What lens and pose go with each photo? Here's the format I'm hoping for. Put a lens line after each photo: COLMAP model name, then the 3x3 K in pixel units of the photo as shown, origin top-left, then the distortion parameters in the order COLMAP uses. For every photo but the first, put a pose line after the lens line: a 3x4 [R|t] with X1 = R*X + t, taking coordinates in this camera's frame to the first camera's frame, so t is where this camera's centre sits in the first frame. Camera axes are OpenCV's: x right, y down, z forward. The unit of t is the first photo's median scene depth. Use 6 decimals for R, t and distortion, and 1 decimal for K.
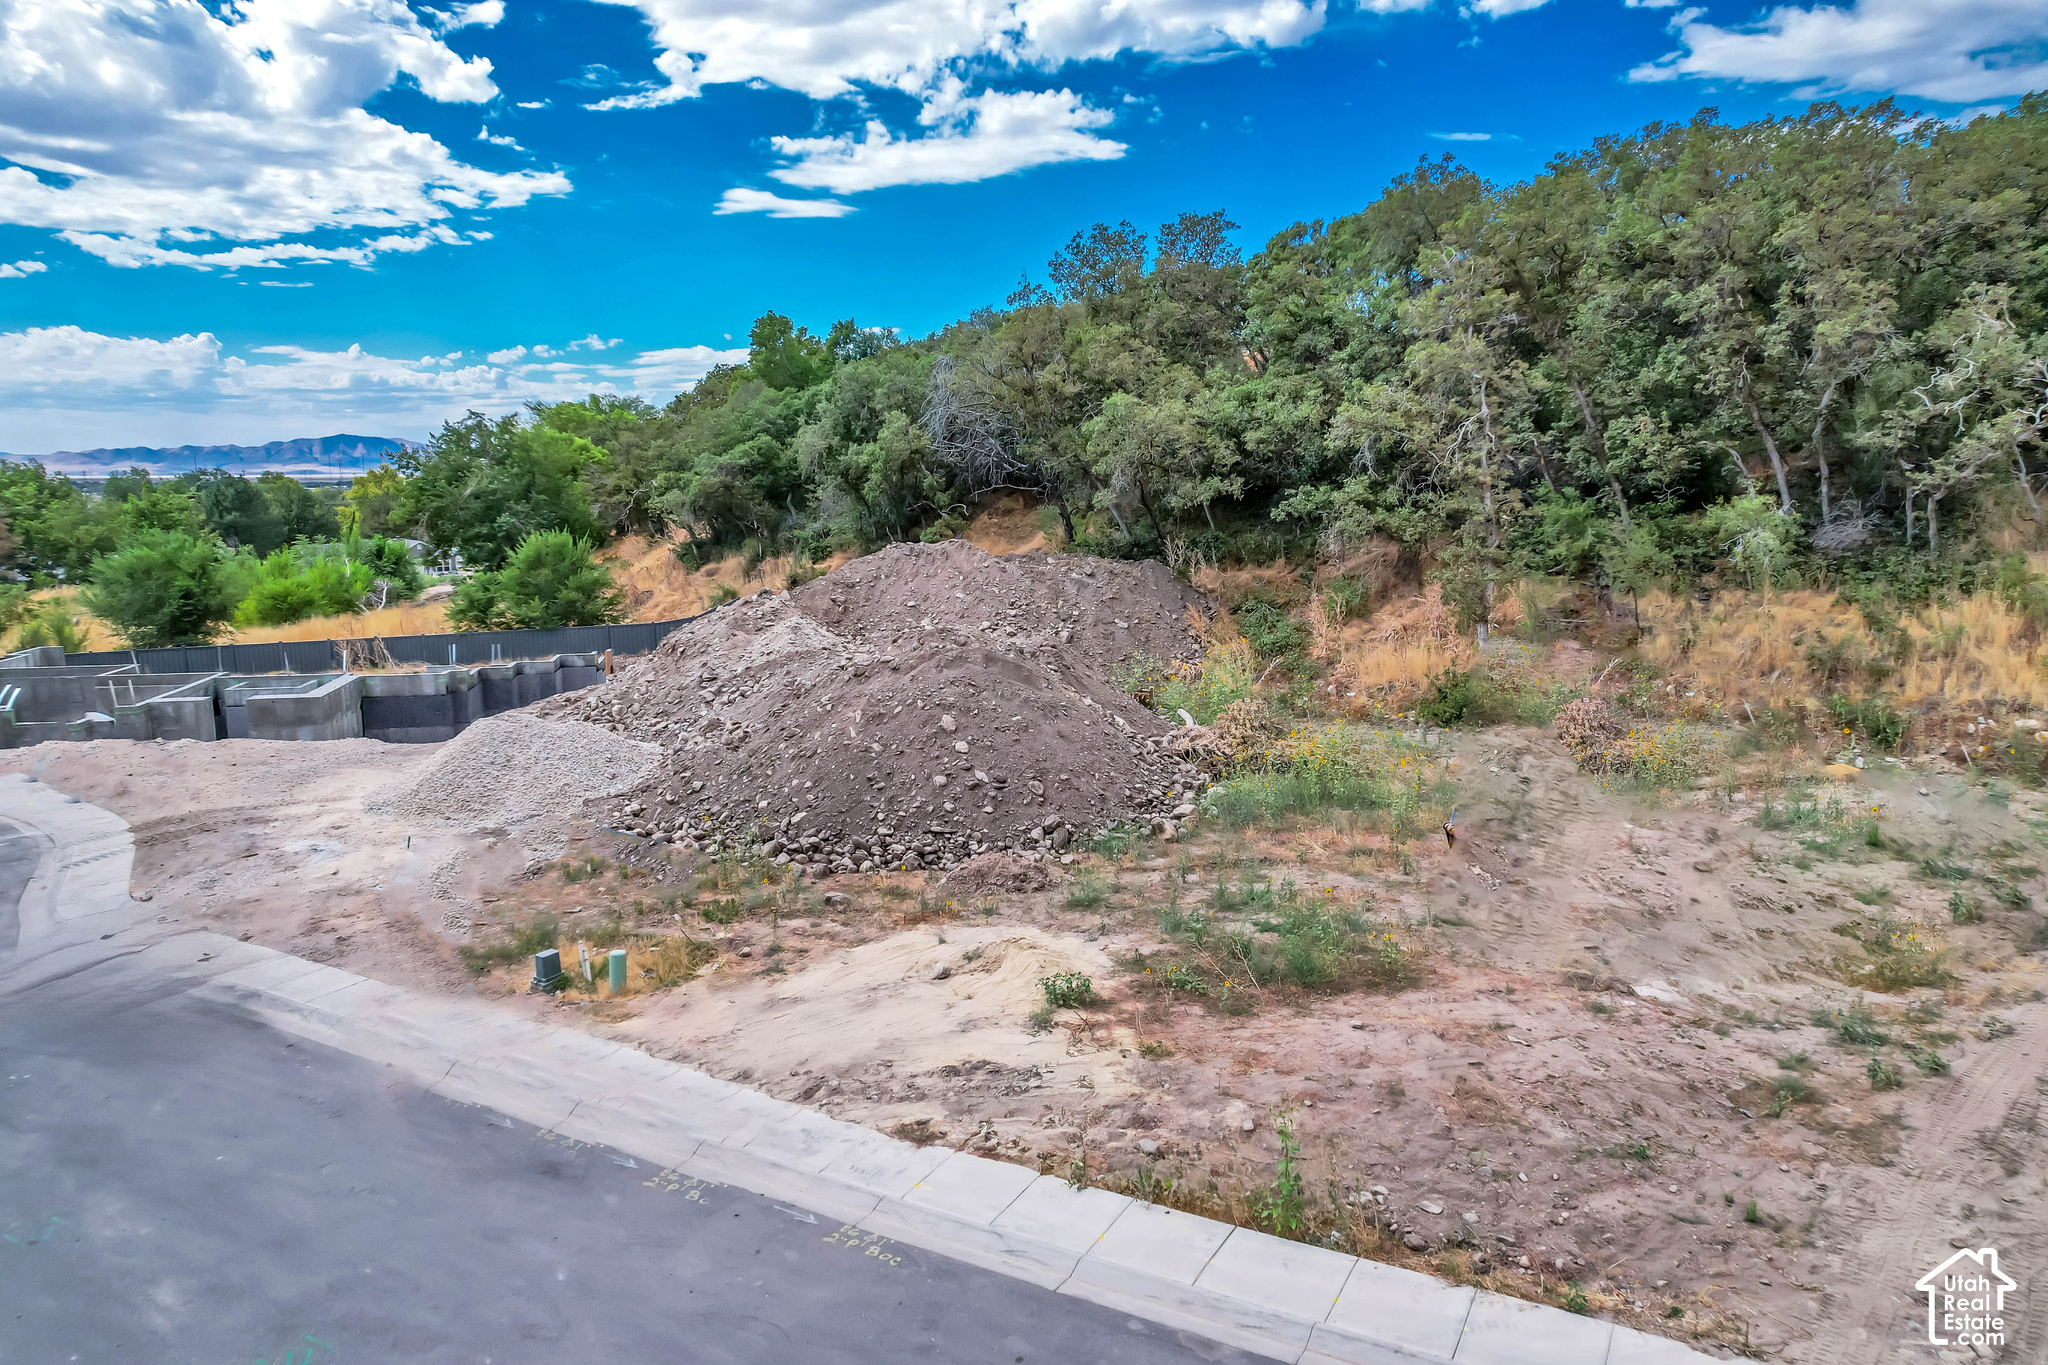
lens RADIAL K [[1320.5, 0, 1029.9], [0, 1320.5, 681.9], [0, 0, 1]] dist [-0.068191, 0.062908]
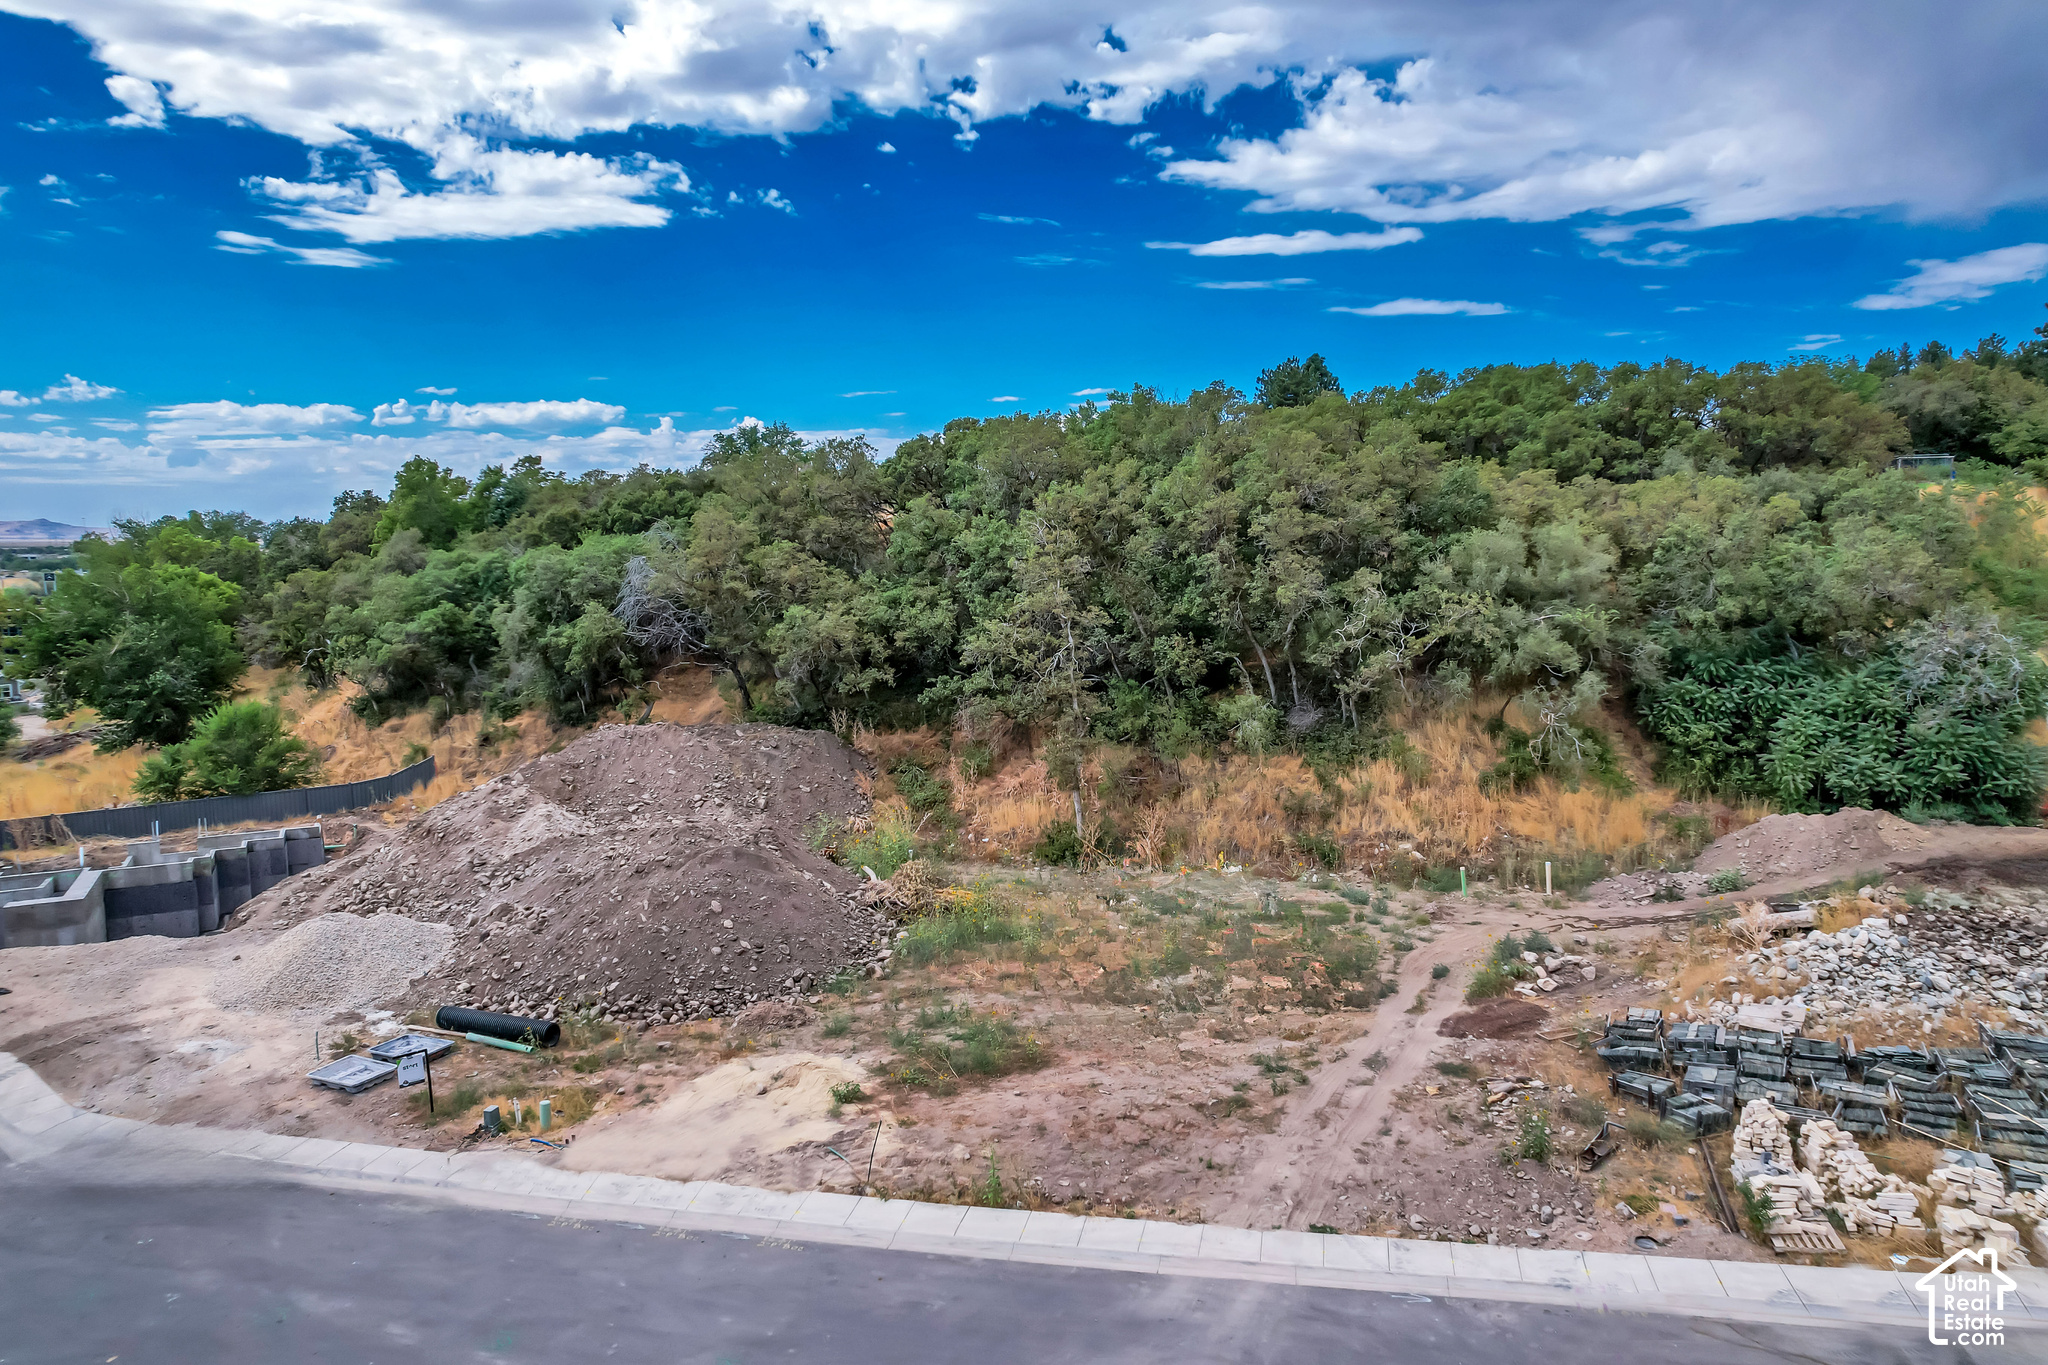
lens RADIAL K [[1308.3, 0, 1037.0], [0, 1308.3, 685.5], [0, 0, 1]] dist [-0.076245, 0.072669]
pose [[0.954875, -0.033424, 0.295120, -0.128938], [0.047810, 0.997987, -0.041662, -0.122713], [-0.293133, 0.053891, 0.954552, -0.408533]]
